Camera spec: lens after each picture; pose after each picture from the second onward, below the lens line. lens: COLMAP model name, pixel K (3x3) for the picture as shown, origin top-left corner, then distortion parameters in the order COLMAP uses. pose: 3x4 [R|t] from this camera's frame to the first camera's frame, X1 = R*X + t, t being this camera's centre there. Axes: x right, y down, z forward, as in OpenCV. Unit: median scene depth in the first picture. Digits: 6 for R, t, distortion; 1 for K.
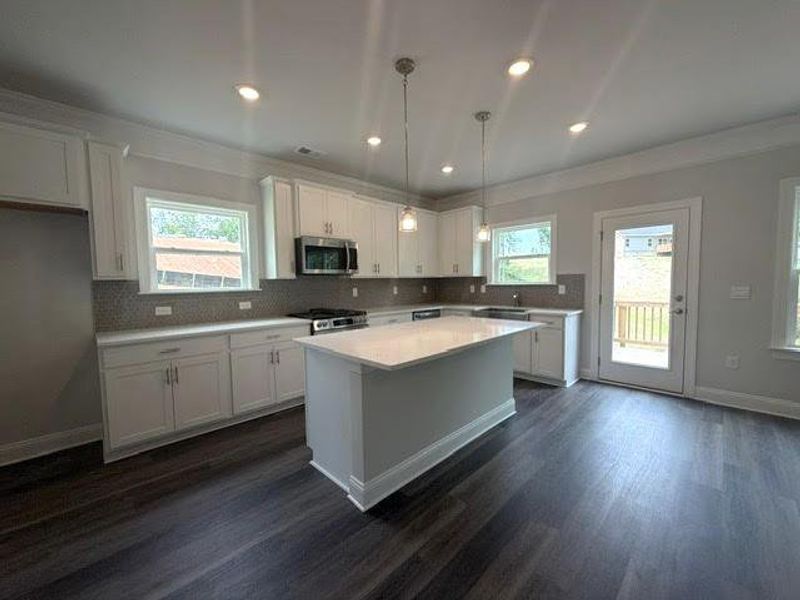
lens RADIAL K [[305.1, 0, 427.0], [0, 305.1, 291.5], [0, 0, 1]] dist [0.001922, 0.000085]
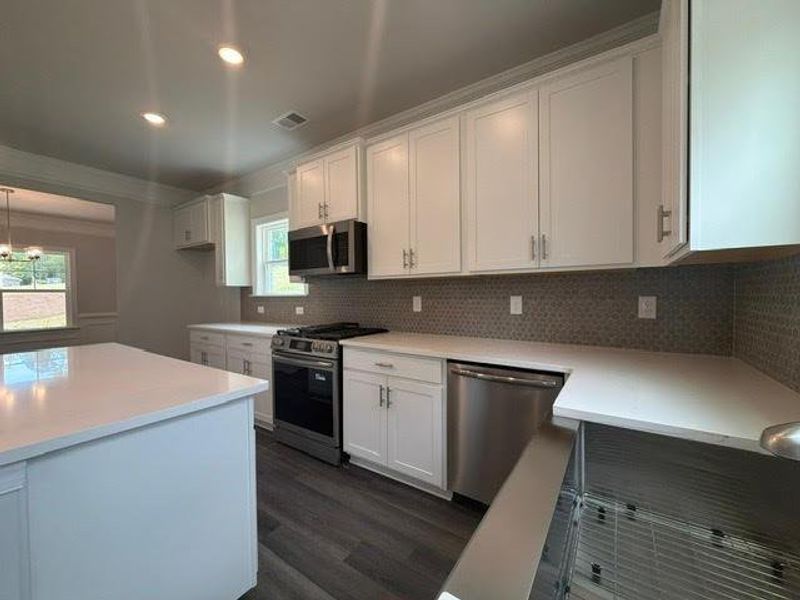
lens RADIAL K [[322.7, 0, 388.7], [0, 322.7, 295.7], [0, 0, 1]] dist [-0.001141, -0.000163]
pose [[0.140933, 0.012629, -0.989939, 0.461283], [-0.035512, 0.999340, 0.007693, -0.021393], [0.989382, 0.034070, 0.141289, 1.080706]]
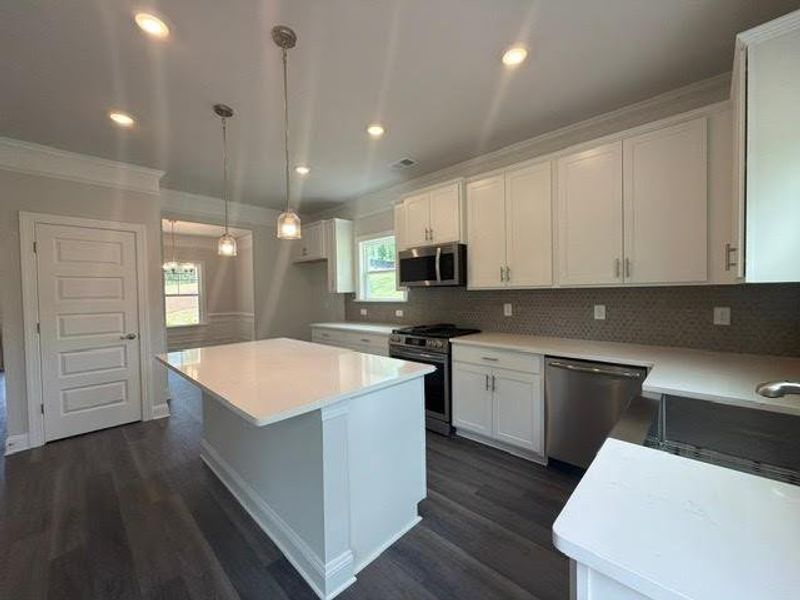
lens RADIAL K [[322.7, 0, 388.7], [0, 322.7, 295.7], [0, 0, 1]] dist [-0.001141, -0.000163]
pose [[-0.014667, 0.019374, -0.999705, 0.641739], [-0.029360, 0.999373, 0.019799, -0.046532], [0.999461, 0.029642, -0.014089, 0.926143]]
